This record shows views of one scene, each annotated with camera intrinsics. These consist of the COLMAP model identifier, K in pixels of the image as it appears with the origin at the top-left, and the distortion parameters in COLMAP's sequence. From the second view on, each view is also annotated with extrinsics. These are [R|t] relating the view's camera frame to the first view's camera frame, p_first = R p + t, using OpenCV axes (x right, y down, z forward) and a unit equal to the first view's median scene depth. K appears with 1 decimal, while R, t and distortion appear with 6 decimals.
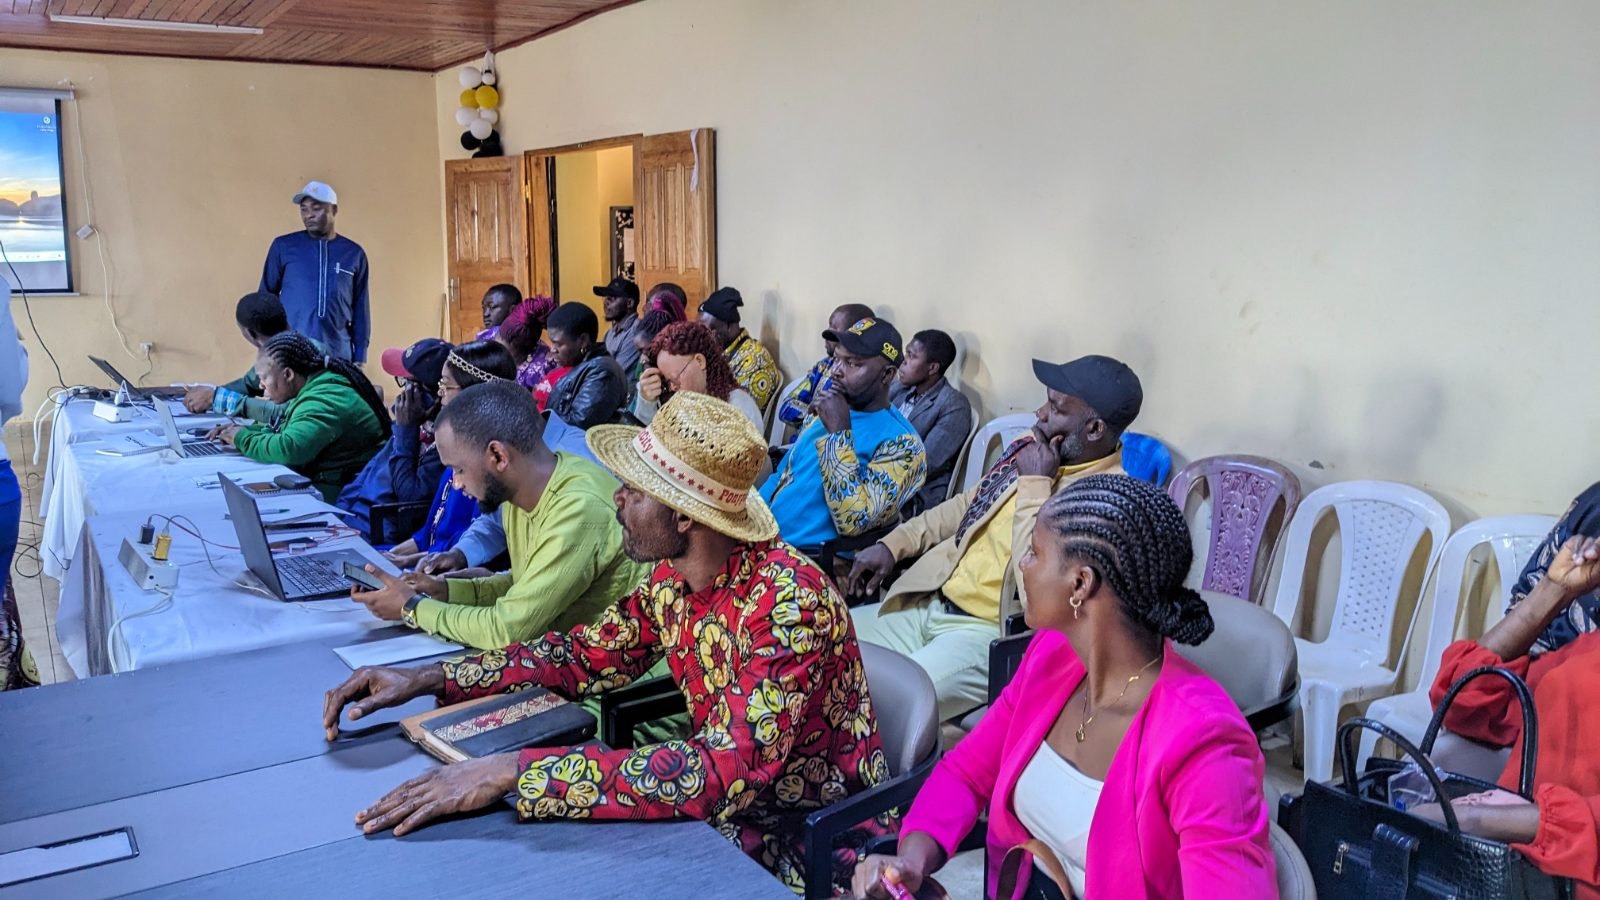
lens RADIAL K [[1302.5, 0, 800.0], [0, 1302.5, 450.0], [0, 0, 1]] dist [0.058235, -0.111463]
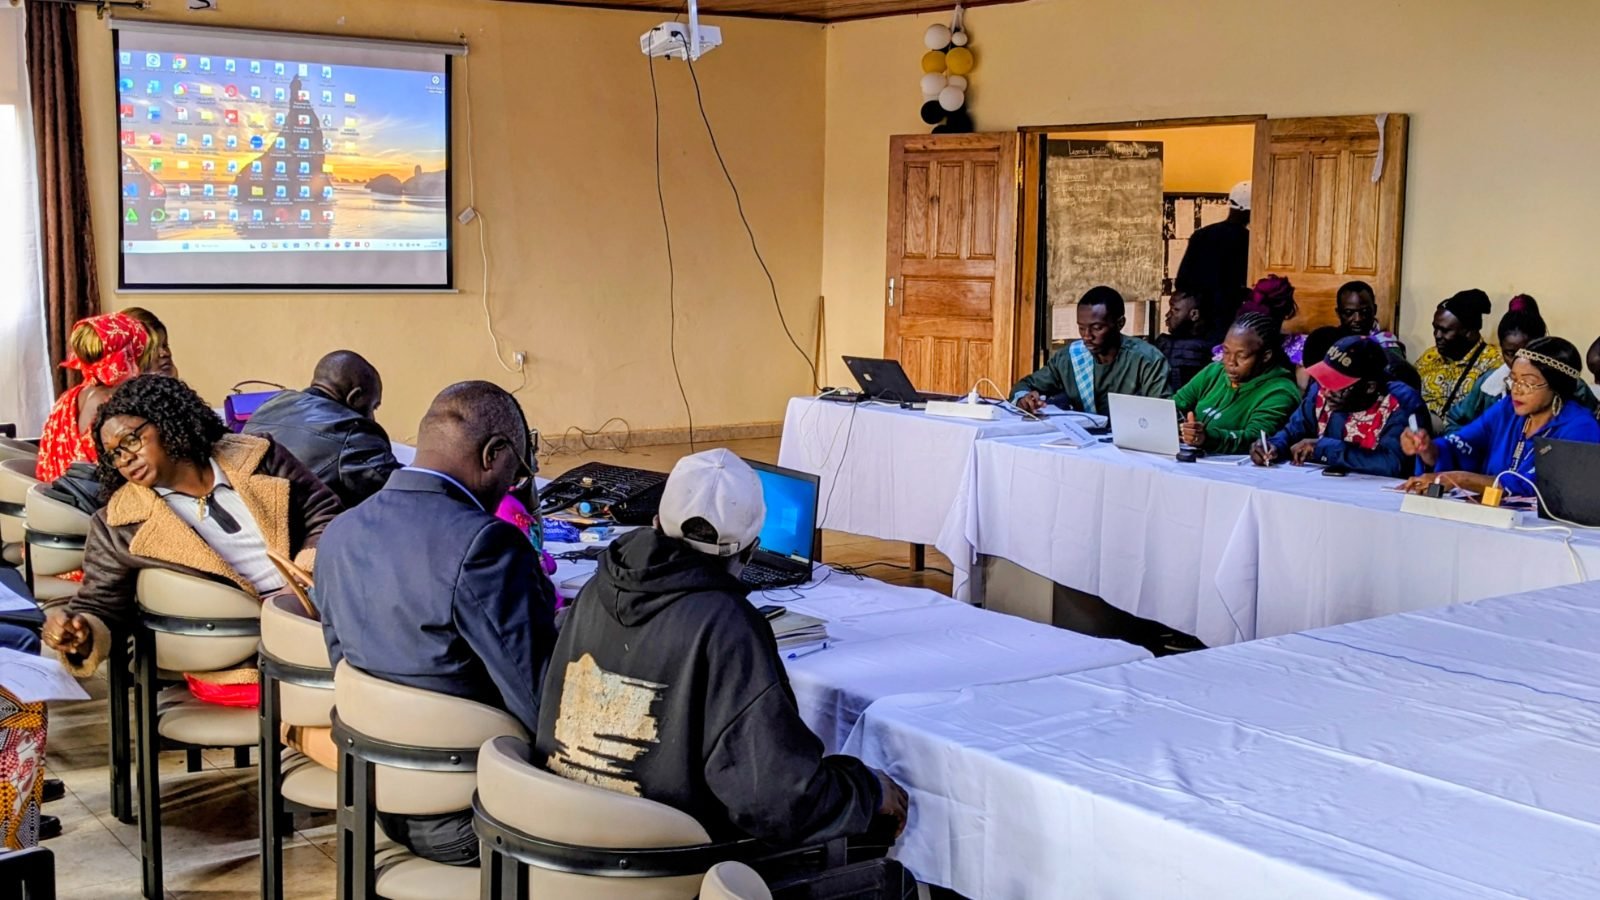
lens RADIAL K [[1911.2, 0, 800.0], [0, 1911.2, 450.0], [0, 0, 1]] dist [0.016066, -0.007163]
pose [[0.999332, 0.010479, 0.035003, -0.382132], [-0.008999, 0.999071, -0.042156, 0.028885], [-0.035413, 0.041813, 0.998498, -0.196204]]
